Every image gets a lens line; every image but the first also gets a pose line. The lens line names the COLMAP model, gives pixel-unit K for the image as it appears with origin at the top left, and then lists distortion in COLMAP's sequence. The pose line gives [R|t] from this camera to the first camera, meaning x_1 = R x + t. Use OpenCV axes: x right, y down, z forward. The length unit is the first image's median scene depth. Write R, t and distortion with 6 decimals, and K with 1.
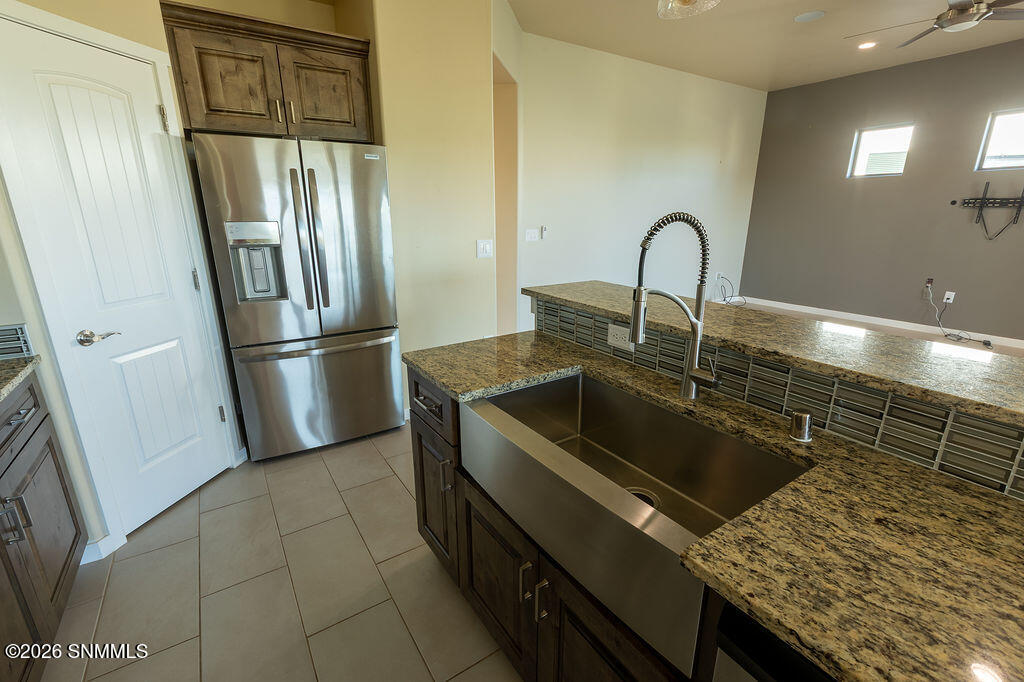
lens RADIAL K [[454.7, 0, 509.2], [0, 454.7, 345.9], [0, 0, 1]] dist [0.002494, -0.001422]
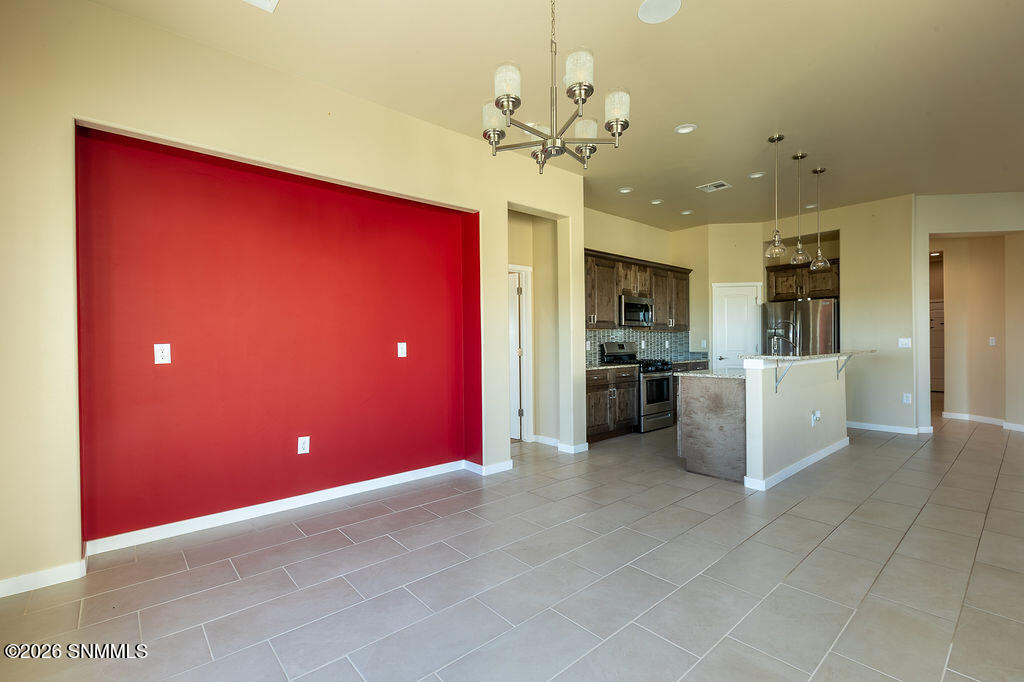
lens RADIAL K [[454.7, 0, 509.5], [0, 454.7, 341.9], [0, 0, 1]] dist [0.002494, -0.001422]
pose [[0.133943, -0.001156, -0.990988, 1.980129], [-0.277443, 0.959966, -0.038619, 0.369639], [0.951359, 0.280116, 0.128260, -0.926523]]
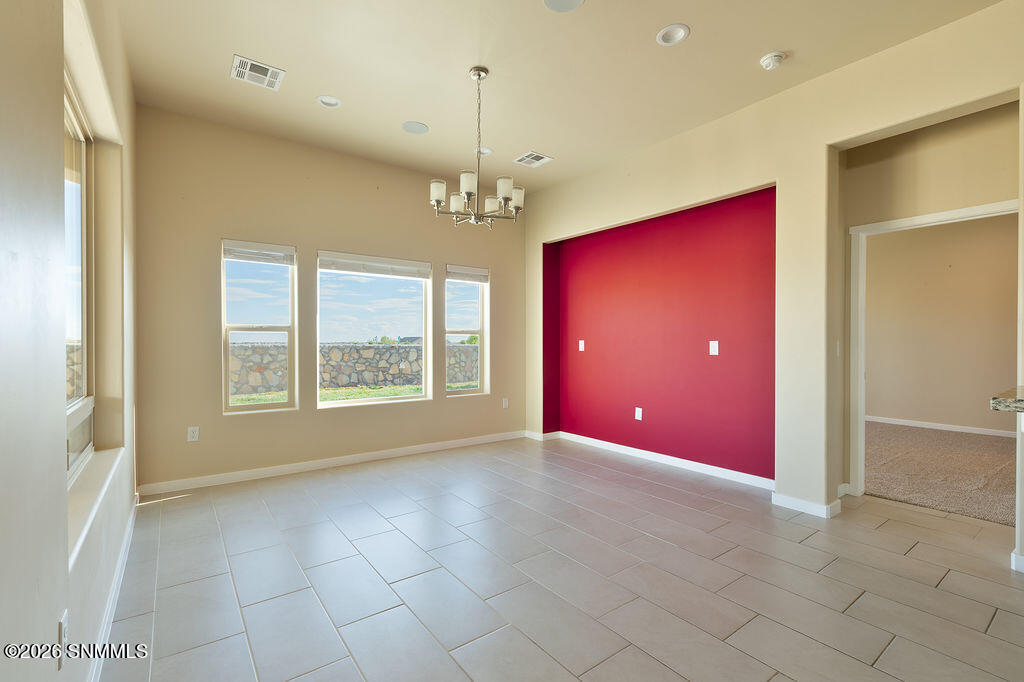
lens RADIAL K [[454.7, 0, 510.3], [0, 454.7, 344.9], [0, 0, 1]] dist [0.002494, -0.001422]
pose [[-0.998181, -0.001407, -0.060271, 1.194062], [-0.019188, 0.955156, 0.295481, -0.043514], [0.057152, 0.296100, -0.953446, 0.450016]]
